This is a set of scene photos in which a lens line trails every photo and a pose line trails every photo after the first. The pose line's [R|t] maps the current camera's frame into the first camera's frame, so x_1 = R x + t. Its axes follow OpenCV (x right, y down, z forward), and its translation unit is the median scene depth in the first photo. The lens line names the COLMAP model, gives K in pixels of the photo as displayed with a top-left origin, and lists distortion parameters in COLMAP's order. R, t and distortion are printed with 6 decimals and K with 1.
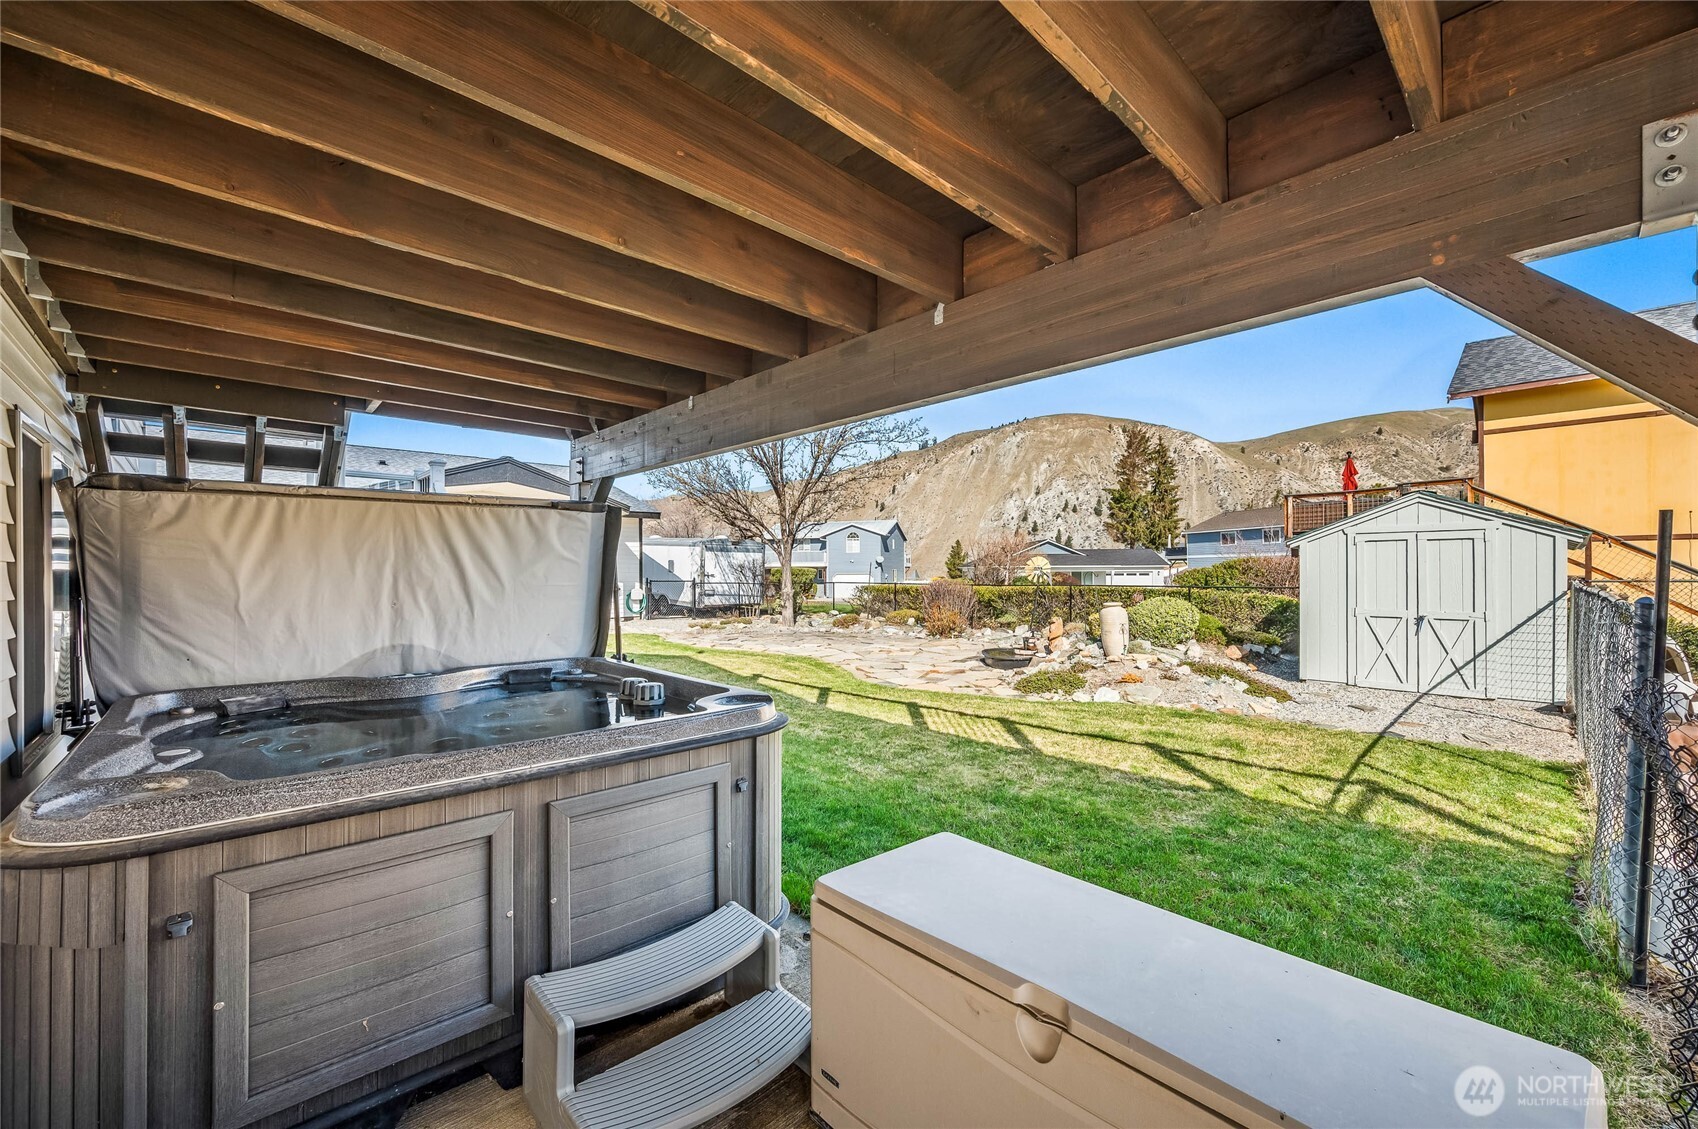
lens RADIAL K [[669.8, 0, 844.1], [0, 669.8, 564.4], [0, 0, 1]] dist [0.000223, 0.000443]
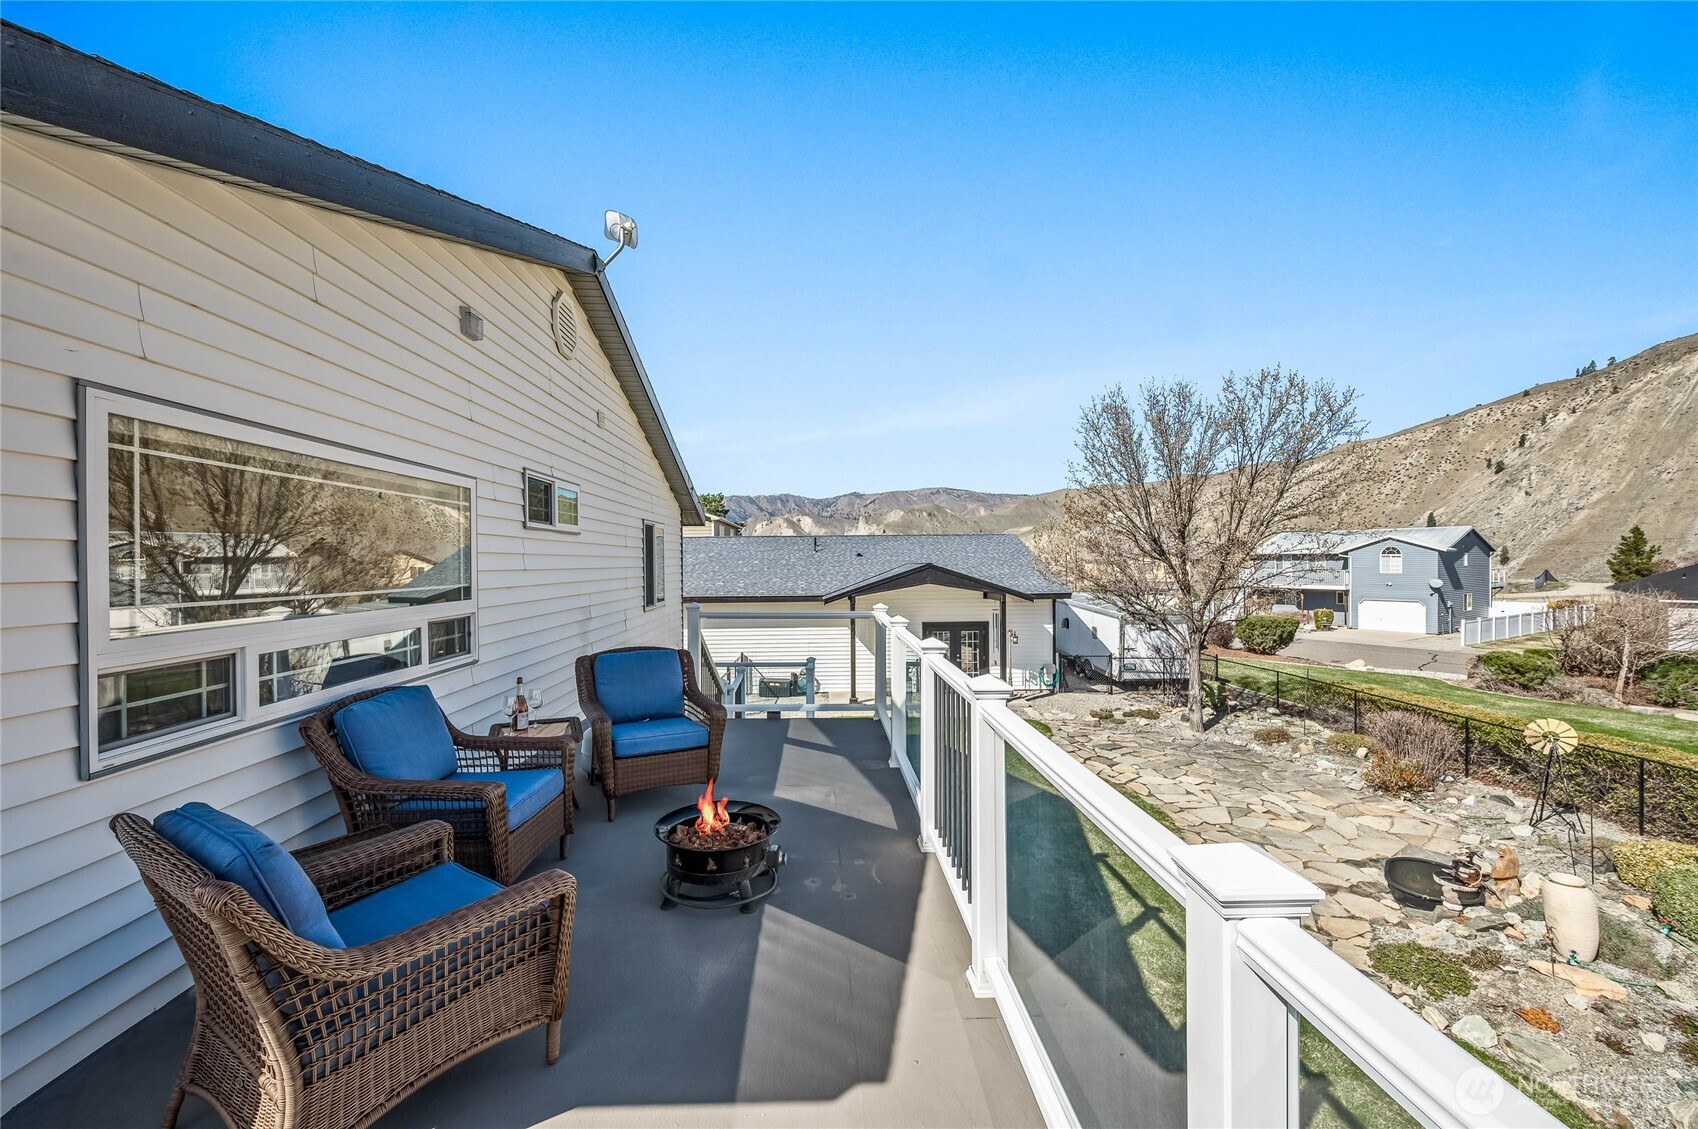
lens RADIAL K [[669.8, 0, 844.1], [0, 669.8, 564.4], [0, 0, 1]] dist [0.000223, 0.000443]
pose [[0.754057, 0.005182, -0.656788, 0.280198], [0.008101, 0.999819, 0.017189, -0.282901], [0.656758, -0.018282, 0.753879, -0.026081]]
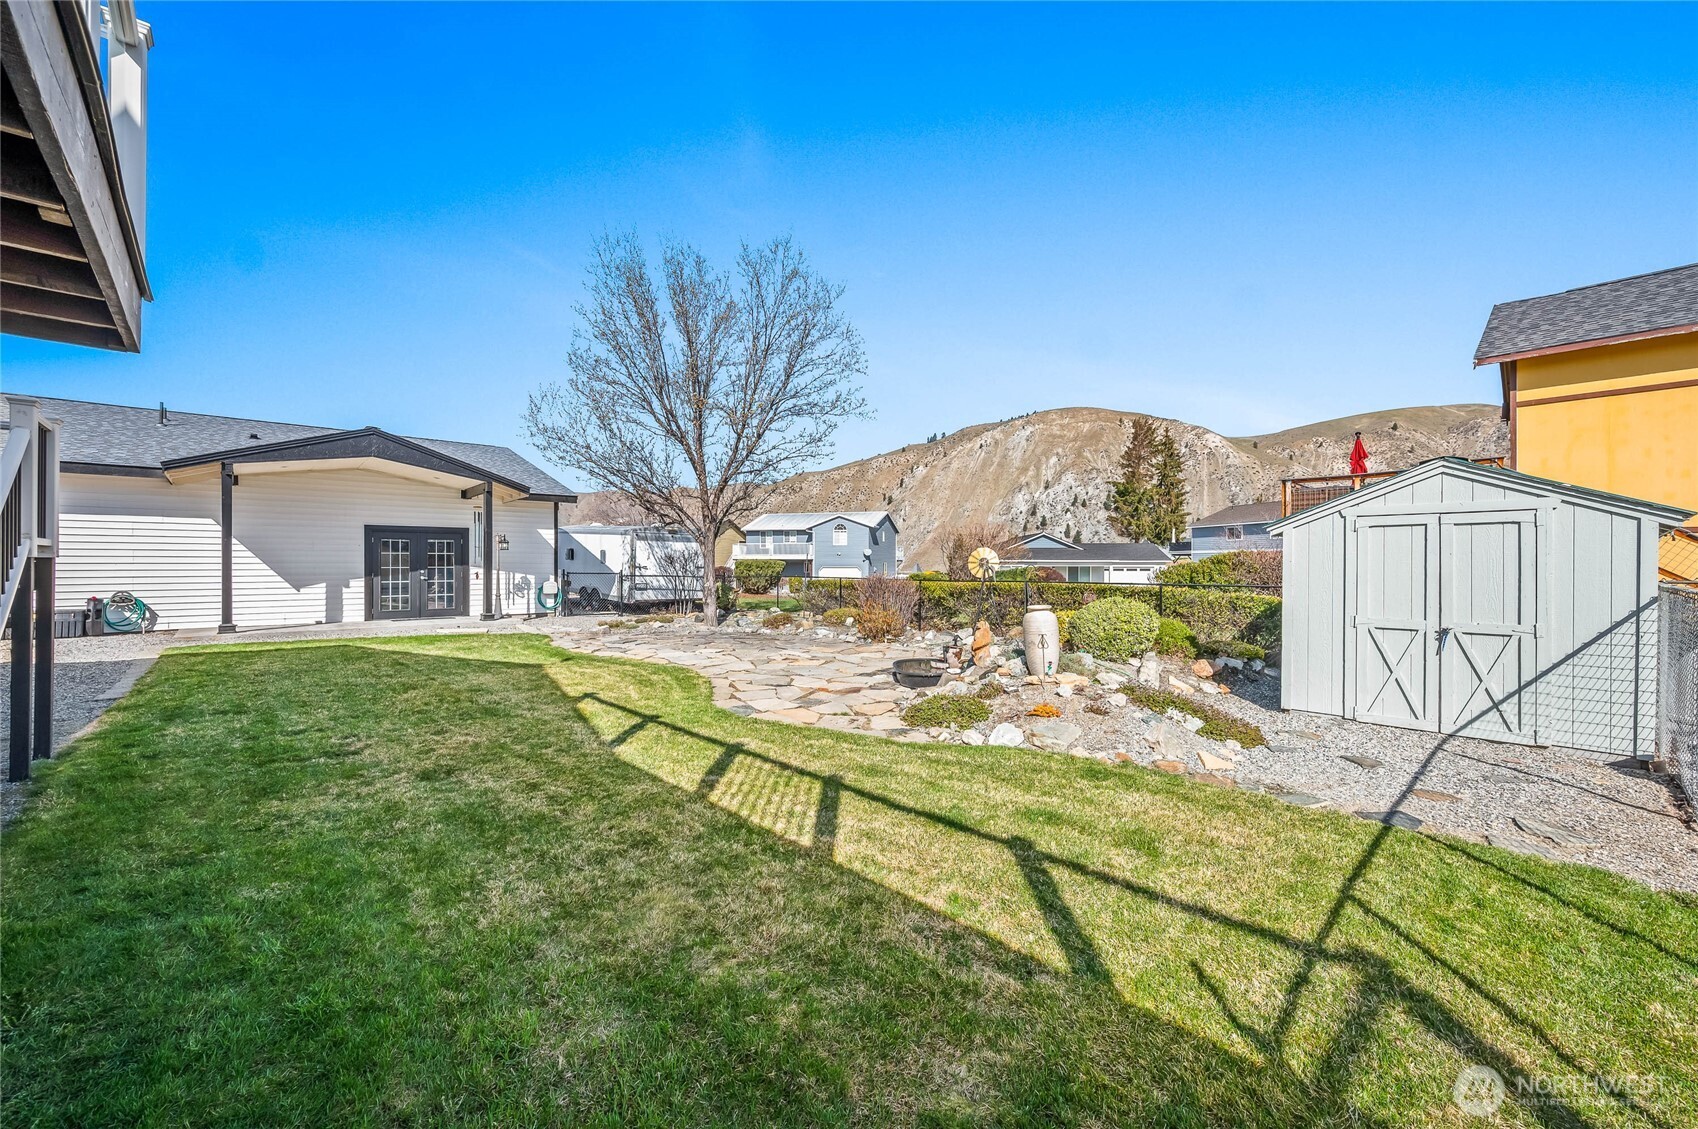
lens RADIAL K [[673.3, 0, 845.0], [0, 673.3, 559.9], [0, 0, 1]] dist [0.000215, 0.000298]
pose [[0.999934, 0.007154, -0.009007, 0.178999], [-0.007124, 0.999969, 0.003302, 0.003794], [0.009030, -0.003238, 0.999954, 0.218085]]
